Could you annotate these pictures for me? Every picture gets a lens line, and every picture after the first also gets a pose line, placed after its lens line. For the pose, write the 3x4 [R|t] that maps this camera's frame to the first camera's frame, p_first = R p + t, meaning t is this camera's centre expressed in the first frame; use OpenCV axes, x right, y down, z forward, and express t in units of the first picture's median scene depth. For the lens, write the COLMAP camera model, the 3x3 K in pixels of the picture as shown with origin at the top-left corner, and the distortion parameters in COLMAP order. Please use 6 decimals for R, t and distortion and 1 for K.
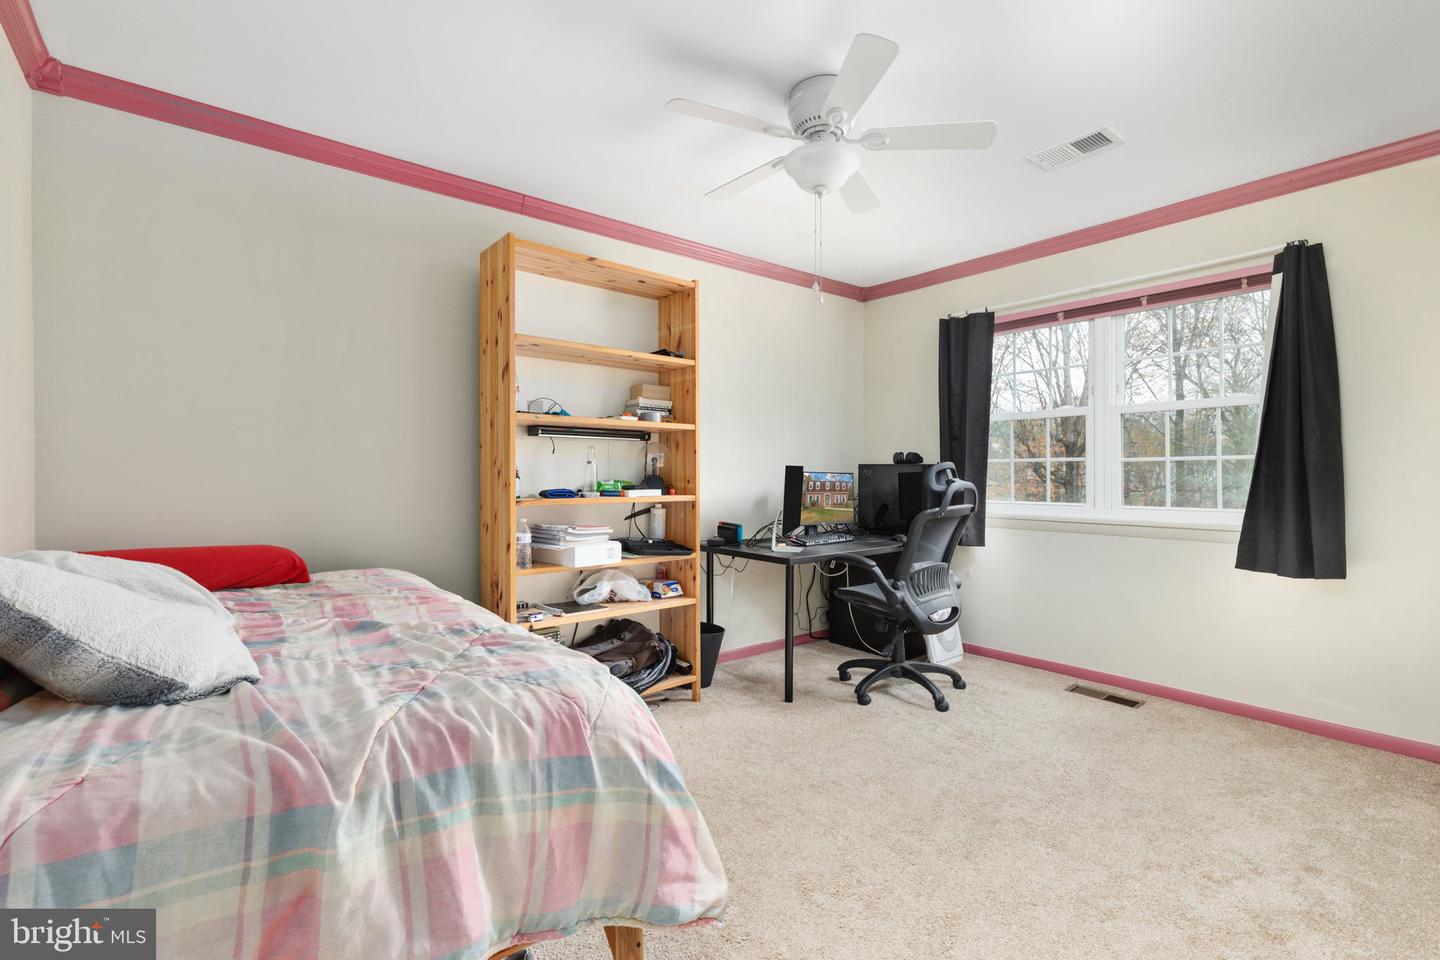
lens RADIAL K [[653.6, 0, 720.0], [0, 653.6, 480.0], [0, 0, 1]] dist [0.001424, 0.000176]
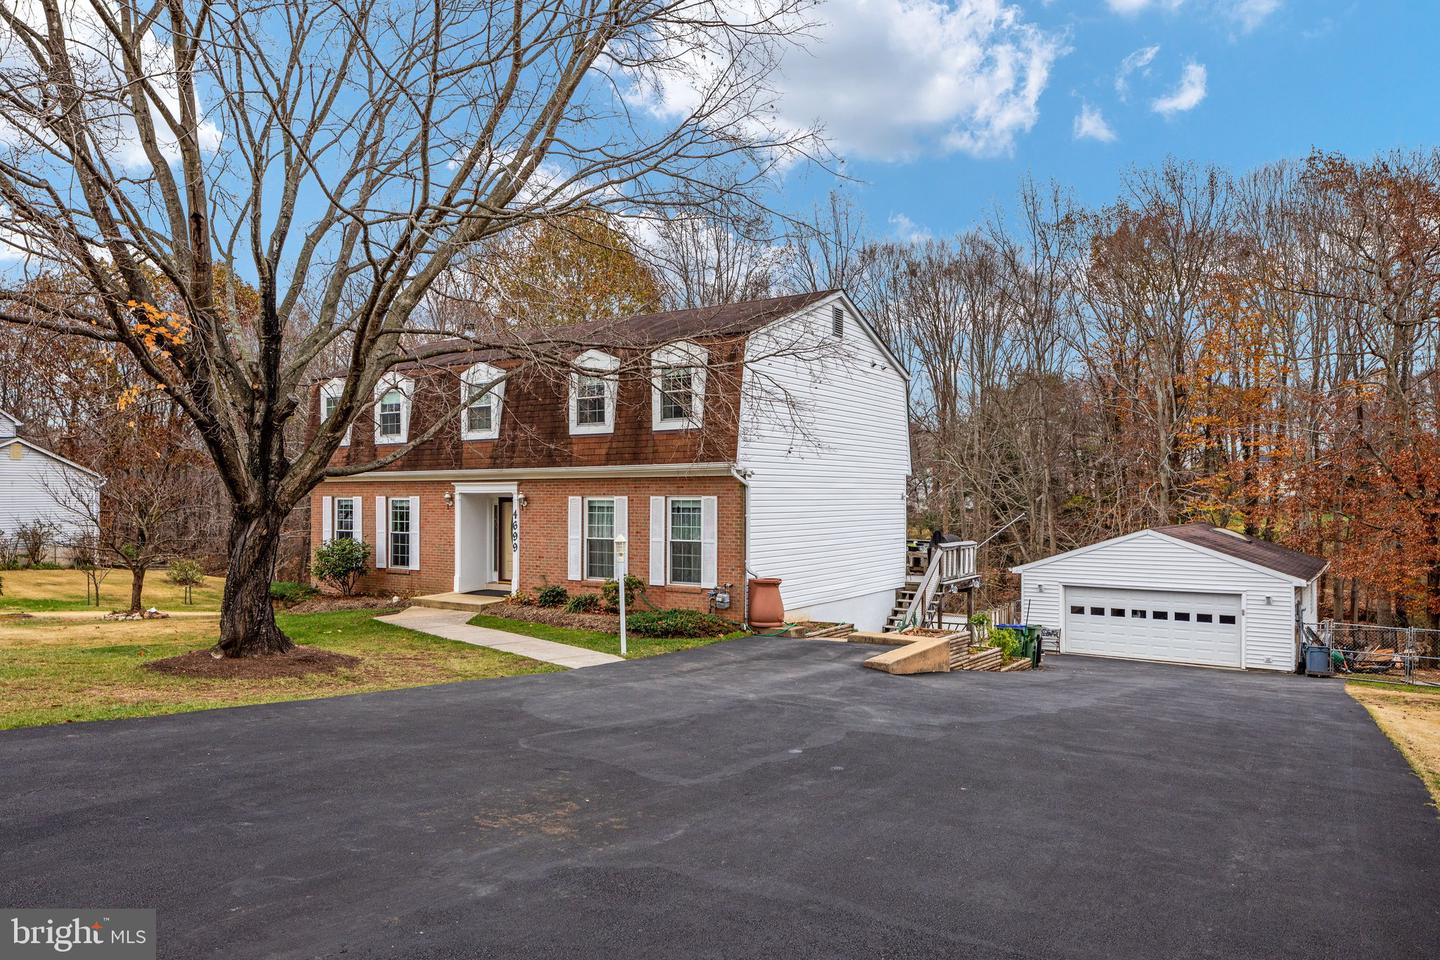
lens RADIAL K [[959.0, 0, 720.0], [0, 959.0, 480.0], [0, 0, 1]] dist [-0.000482, -0.000027]
pose [[0.319519, -0.022502, -0.947313, 0.315883], [0.006922, 0.999747, -0.021412, 0.023805], [0.947555, 0.000284, 0.319594, 0.990198]]
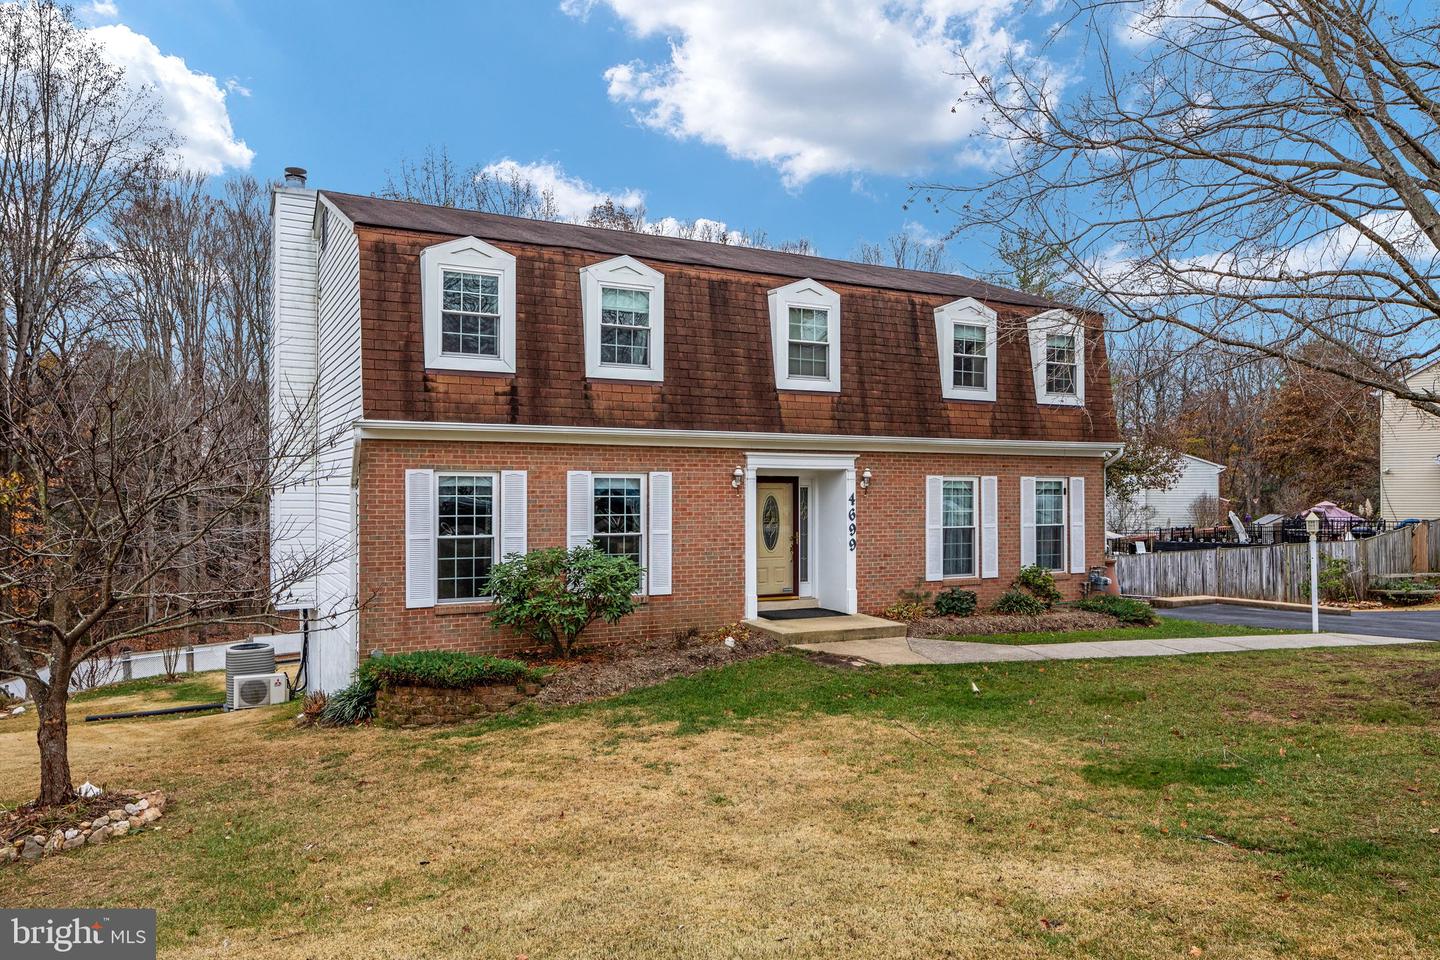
lens RADIAL K [[993.7, 0, 720.0], [0, 993.7, 480.0], [0, 0, 1]] dist [-0.003581, -0.000738]
pose [[0.984311, -0.003877, -0.176402, 0.174512], [0.003065, 0.999983, -0.004872, 0.024048], [0.176417, 0.004255, 0.984306, 0.898372]]
